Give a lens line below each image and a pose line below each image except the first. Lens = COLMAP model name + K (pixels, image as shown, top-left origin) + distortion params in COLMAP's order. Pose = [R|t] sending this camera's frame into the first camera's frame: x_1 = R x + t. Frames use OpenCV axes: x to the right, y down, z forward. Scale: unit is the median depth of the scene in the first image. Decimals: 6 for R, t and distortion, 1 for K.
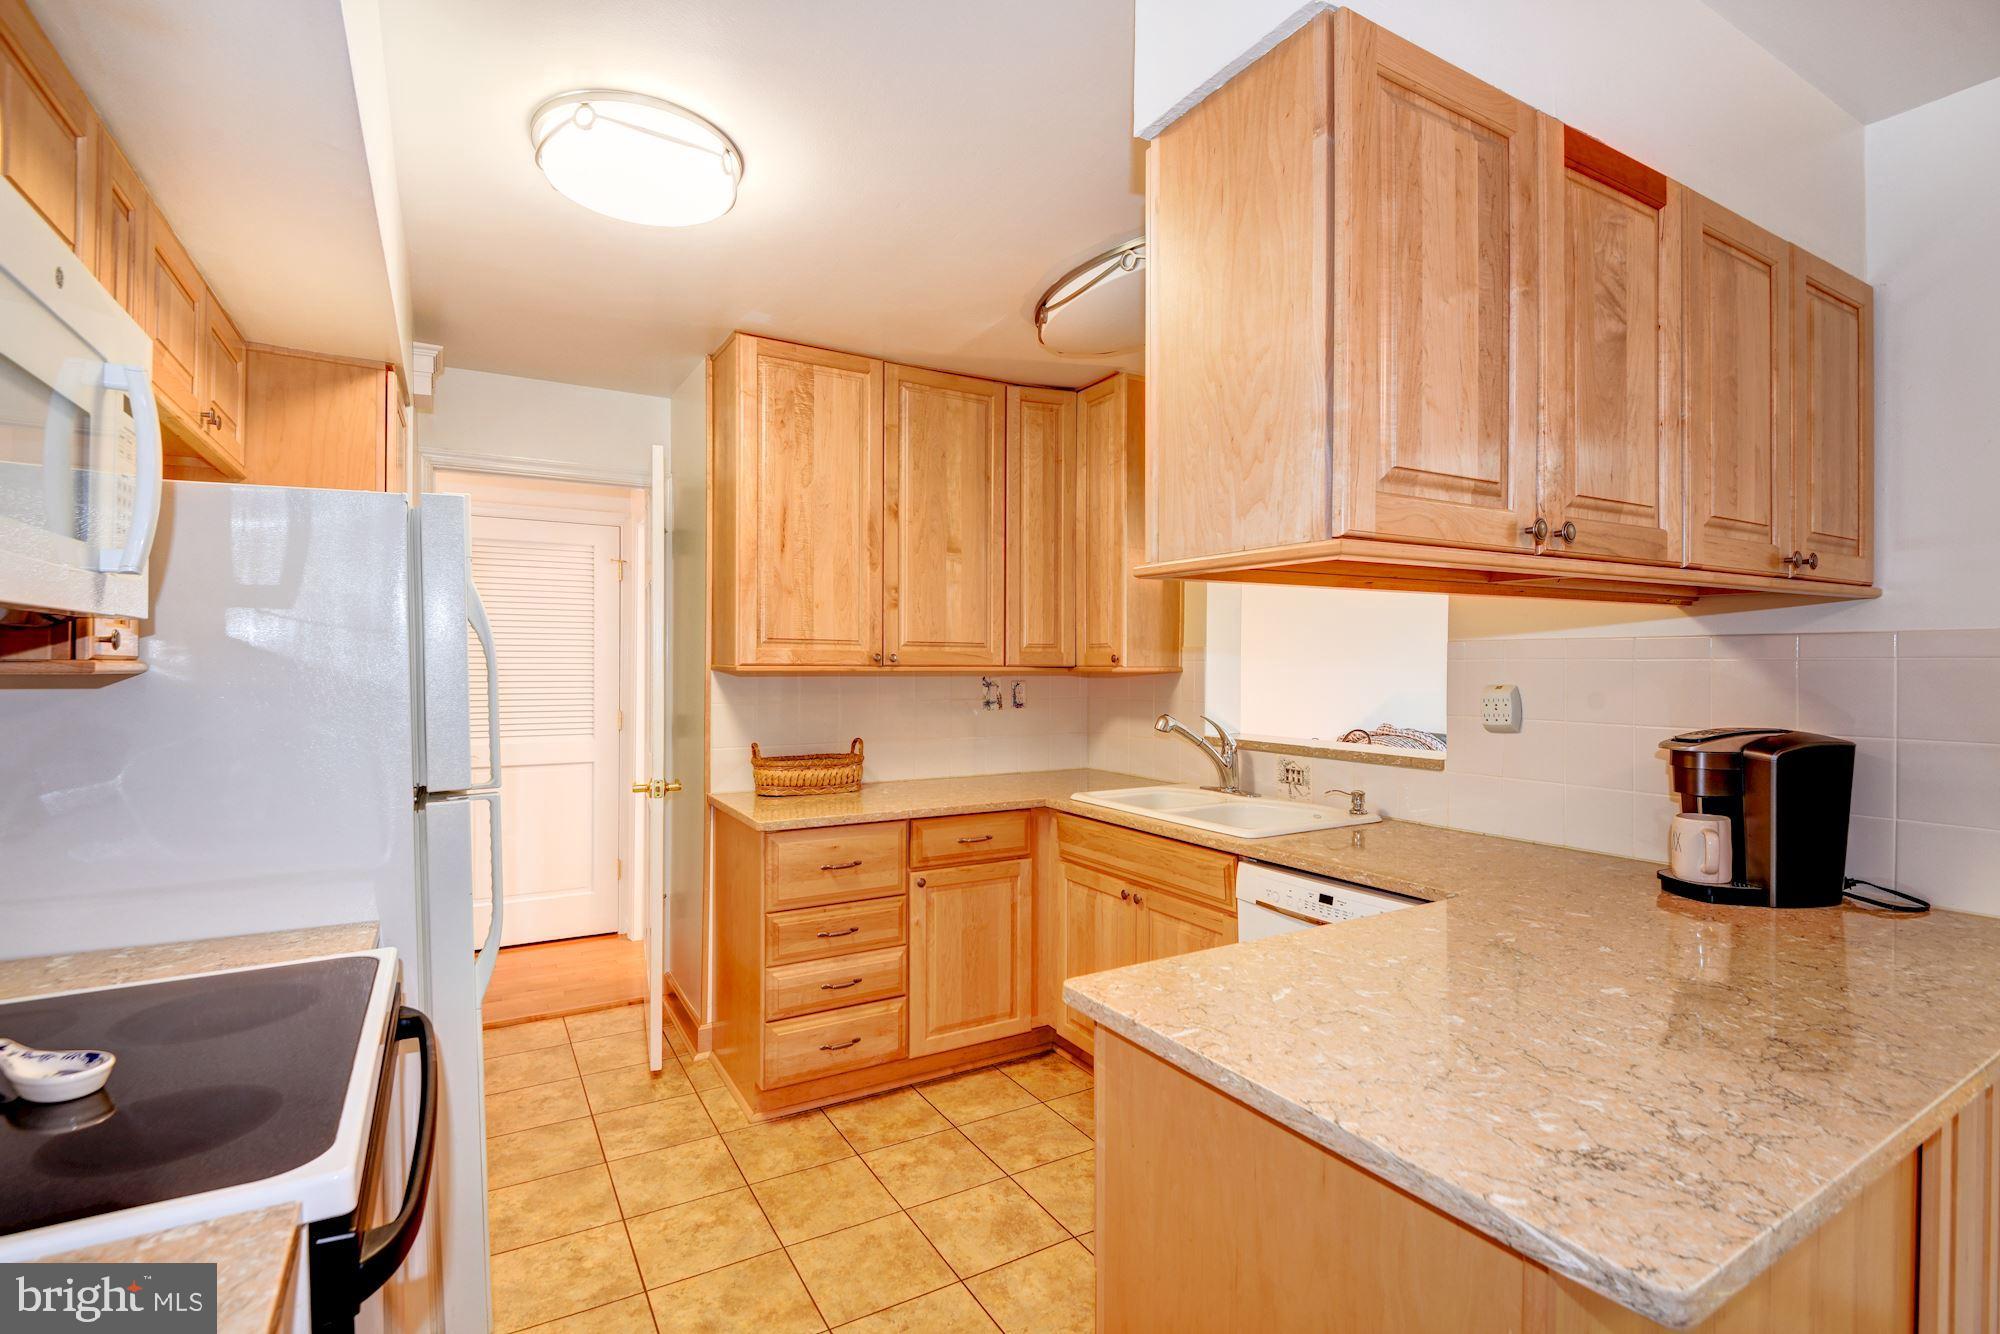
lens RADIAL K [[913.2, 0, 1003.5], [0, 913.2, 658.9], [0, 0, 1]] dist [0.019209, -0.022148]
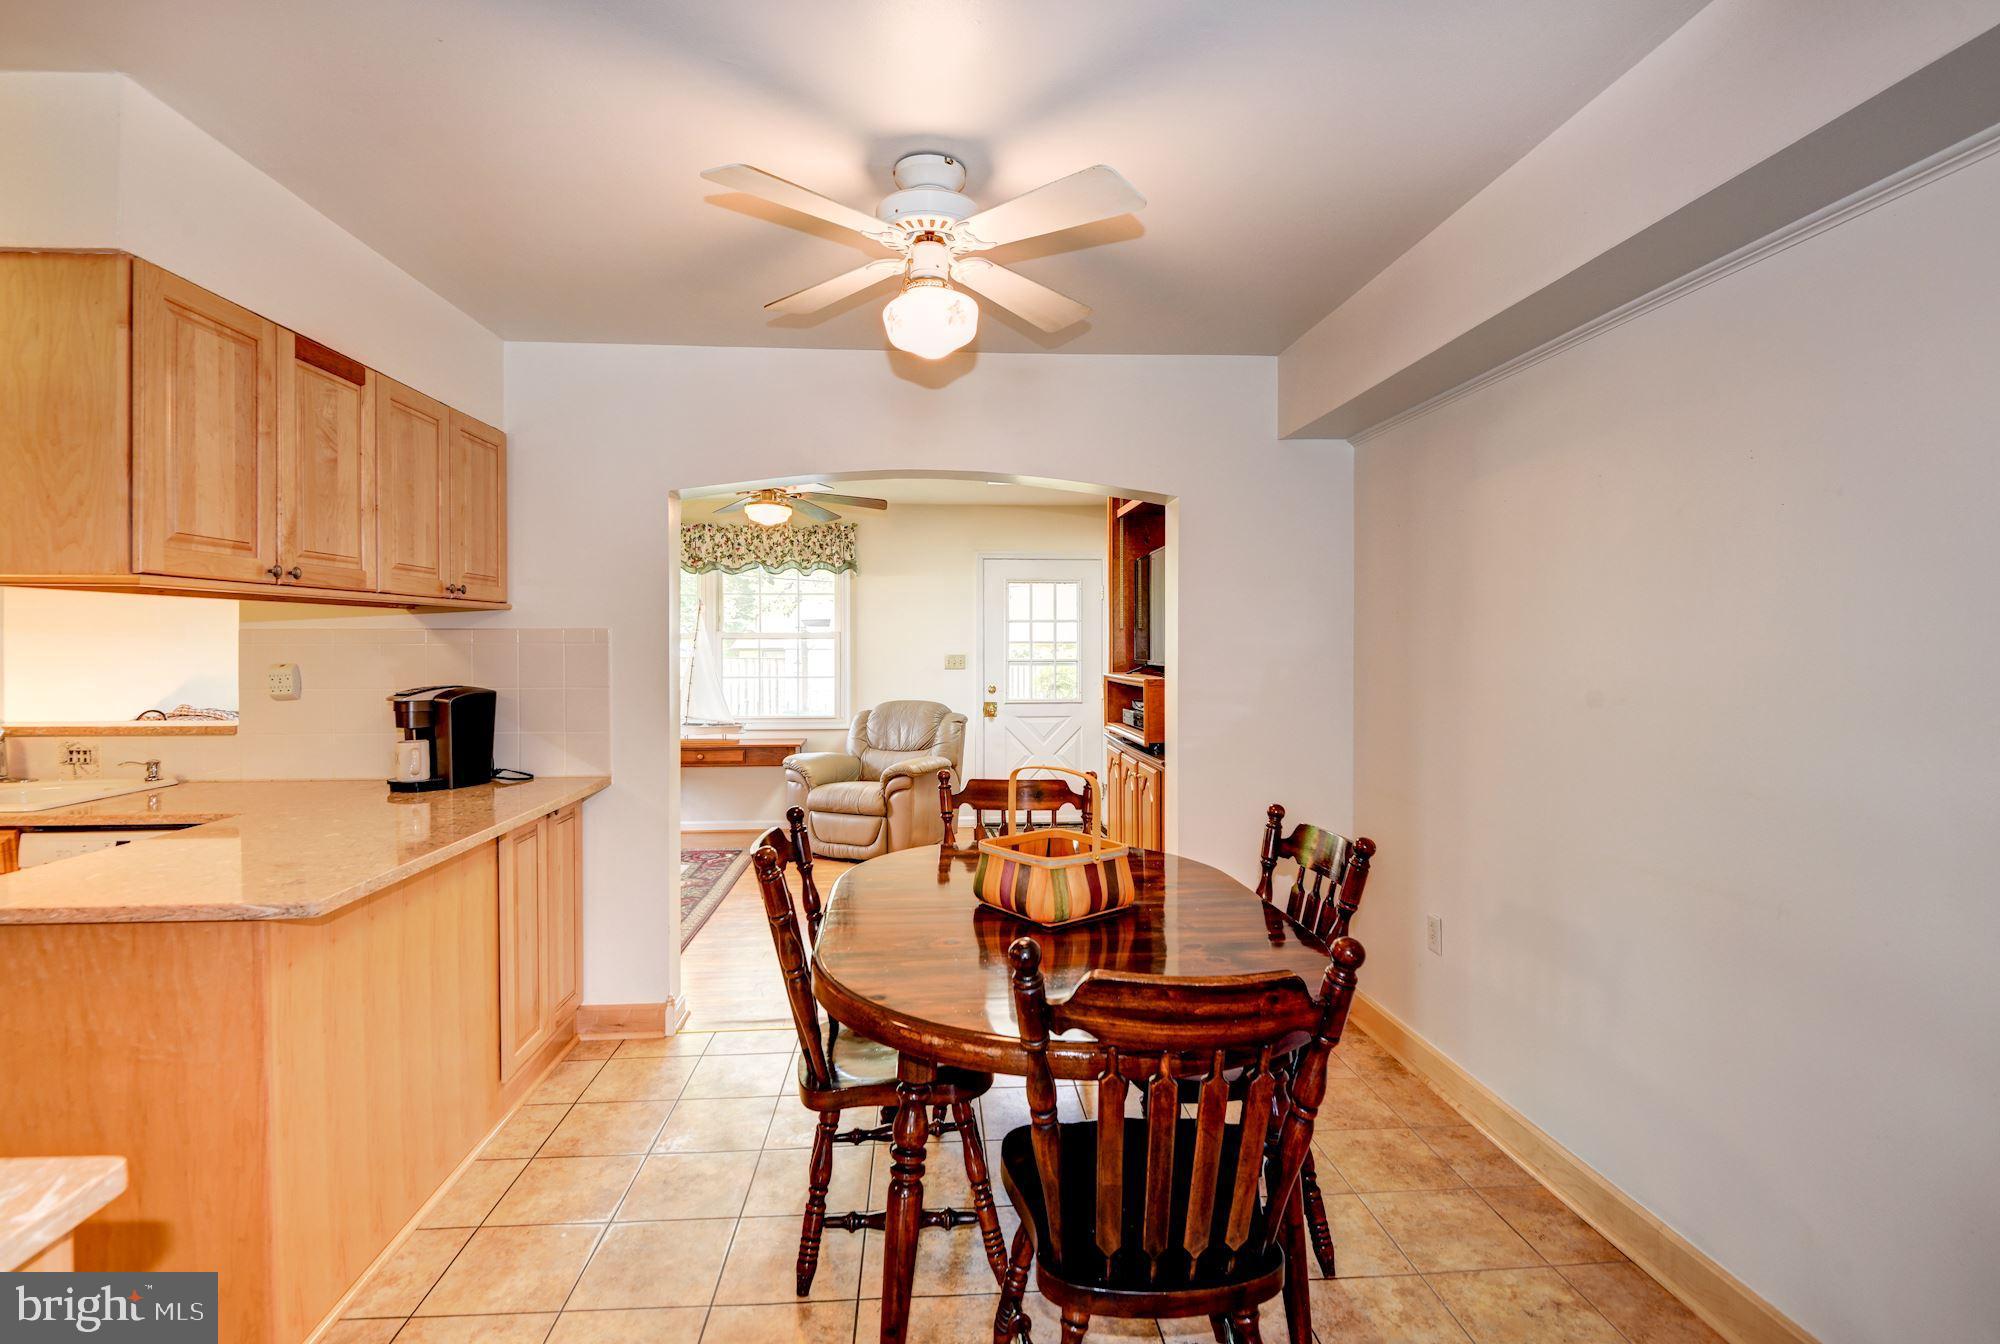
lens RADIAL K [[929.6, 0, 993.1], [0, 929.6, 656.4], [0, 0, 1]] dist [-0.013264, -0.007505]
pose [[0.440567, -0.014730, 0.897599, -0.244584], [-0.000288, 0.999863, 0.016549, -0.005021], [-0.897720, -0.007550, 0.440502, -0.627446]]
